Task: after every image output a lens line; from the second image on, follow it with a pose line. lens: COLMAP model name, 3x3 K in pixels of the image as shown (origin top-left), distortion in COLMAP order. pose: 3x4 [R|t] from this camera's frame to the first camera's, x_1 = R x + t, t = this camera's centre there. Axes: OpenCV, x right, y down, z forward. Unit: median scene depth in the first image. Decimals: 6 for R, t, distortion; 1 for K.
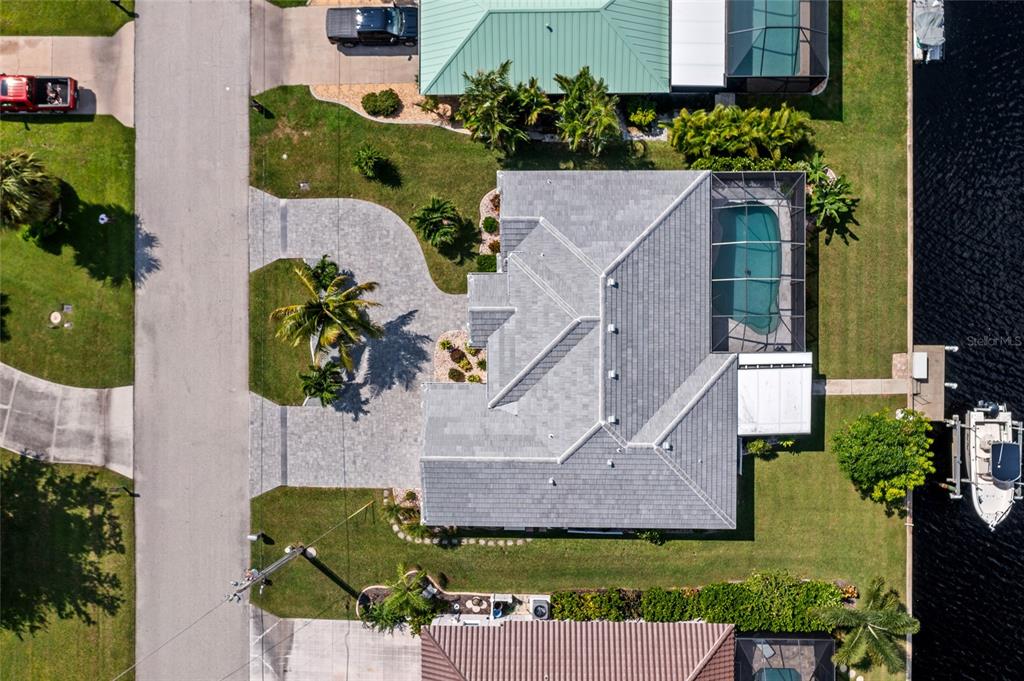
lens RADIAL K [[803.7, 0, 517.4], [0, 803.7, 341.5], [0, 0, 1]] dist [-0.016936, 0.008851]
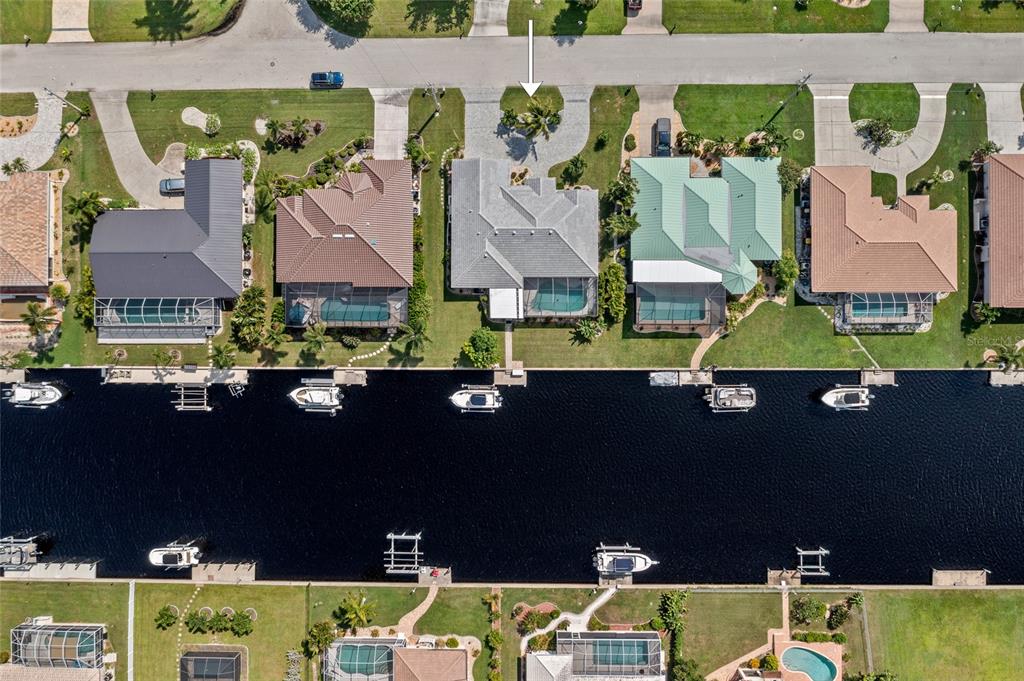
lens RADIAL K [[803.7, 0, 511.9], [0, 803.7, 335.7], [0, 0, 1]] dist [-0.016936, 0.008851]
pose [[0.002414, 0.999892, 0.014469, 0.359195], [-0.999494, 0.001954, 0.031744, -0.027243], [0.031713, -0.014538, 0.999391, -1.354713]]
